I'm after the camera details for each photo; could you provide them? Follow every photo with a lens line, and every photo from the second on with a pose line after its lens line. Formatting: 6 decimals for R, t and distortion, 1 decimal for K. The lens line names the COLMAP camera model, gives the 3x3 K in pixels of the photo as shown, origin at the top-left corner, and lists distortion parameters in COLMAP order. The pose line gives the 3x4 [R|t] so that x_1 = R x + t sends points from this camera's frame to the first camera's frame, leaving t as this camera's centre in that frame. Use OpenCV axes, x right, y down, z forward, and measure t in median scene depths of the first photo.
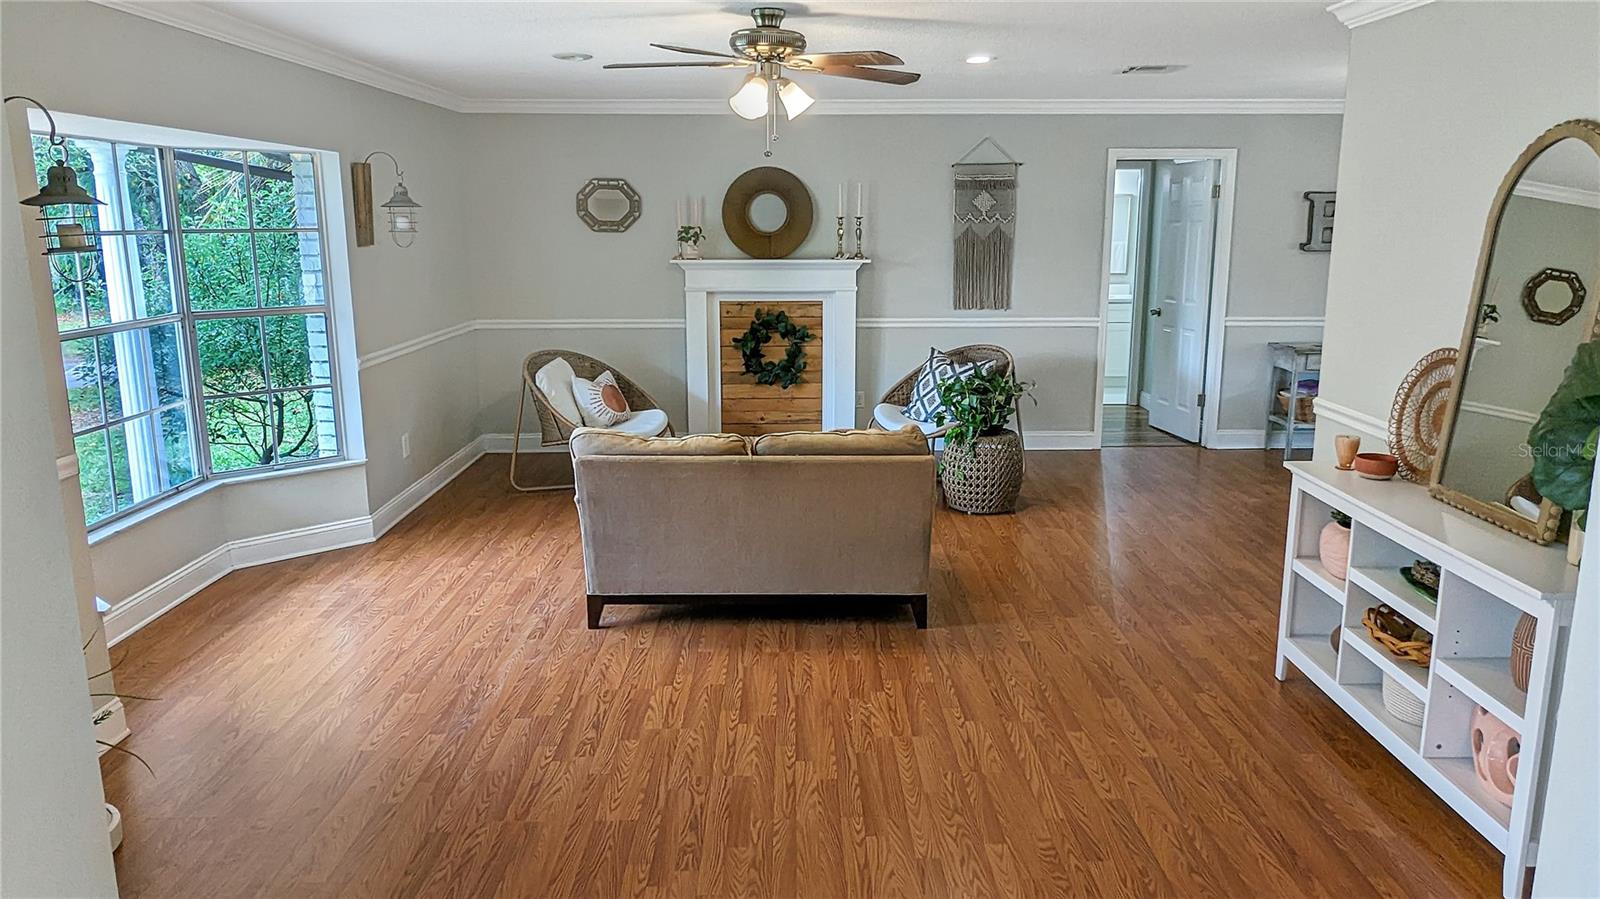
lens RADIAL K [[1121.6, 0, 798.8], [0, 1121.6, 450.5], [0, 0, 1]] dist [0.004163, 0.000303]
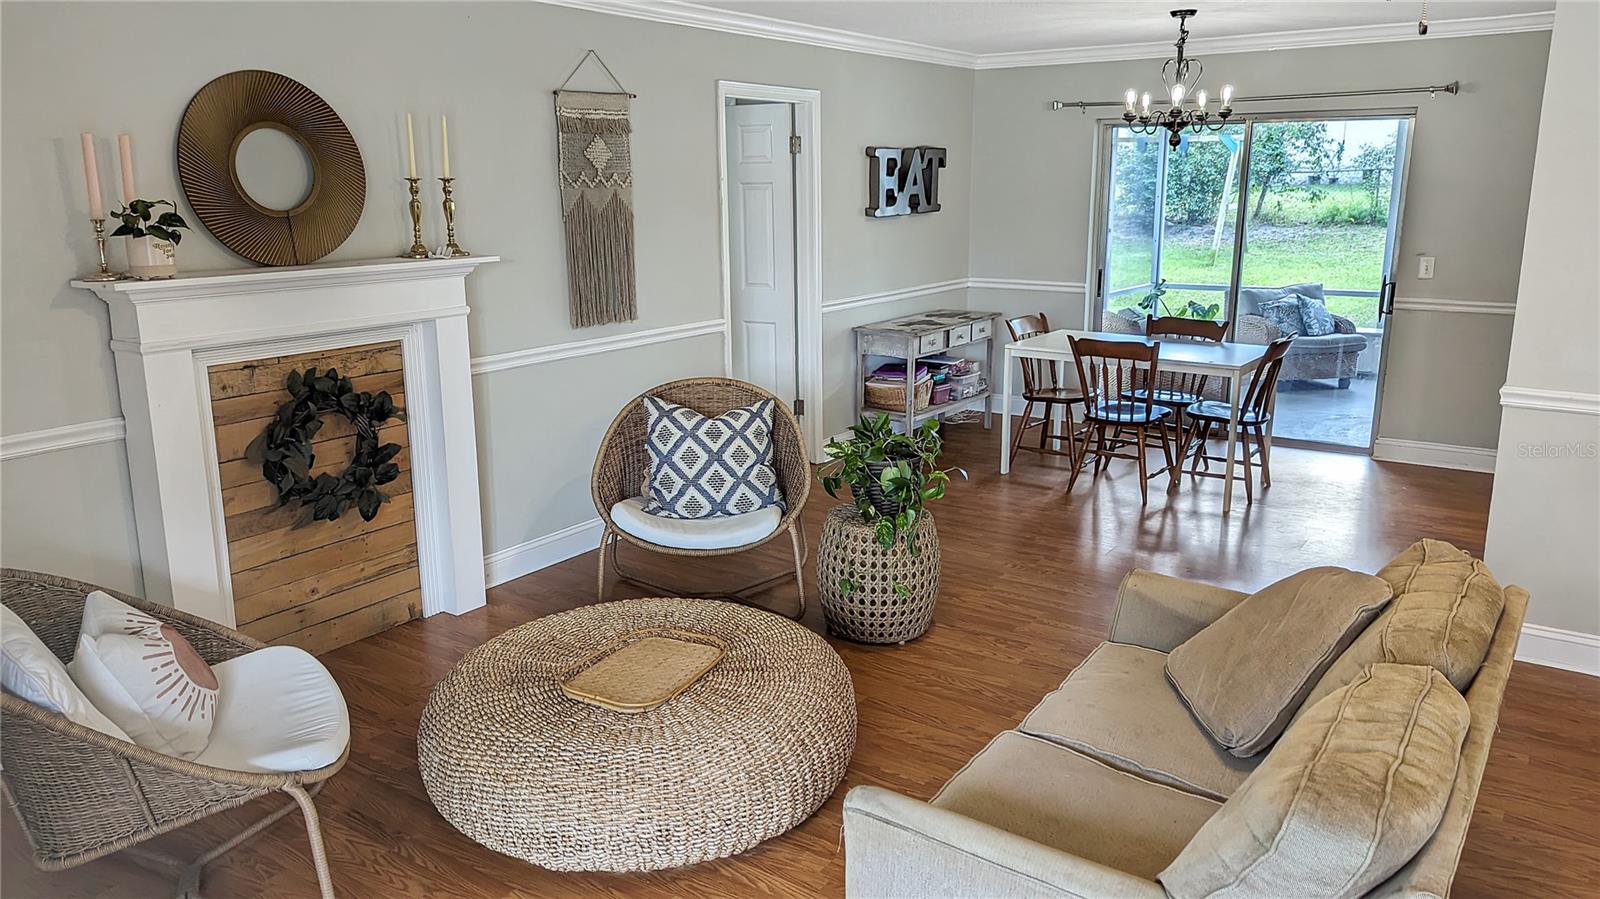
lens RADIAL K [[1158.3, 0, 798.1], [0, 1158.3, 445.7], [0, 0, 1]] dist [0.036716, -0.002374]
pose [[0.571567, -0.188716, 0.798560, -0.315921], [0.177643, 0.978573, 0.104110, -0.108384], [-0.801096, 0.082353, 0.592843, 0.531361]]
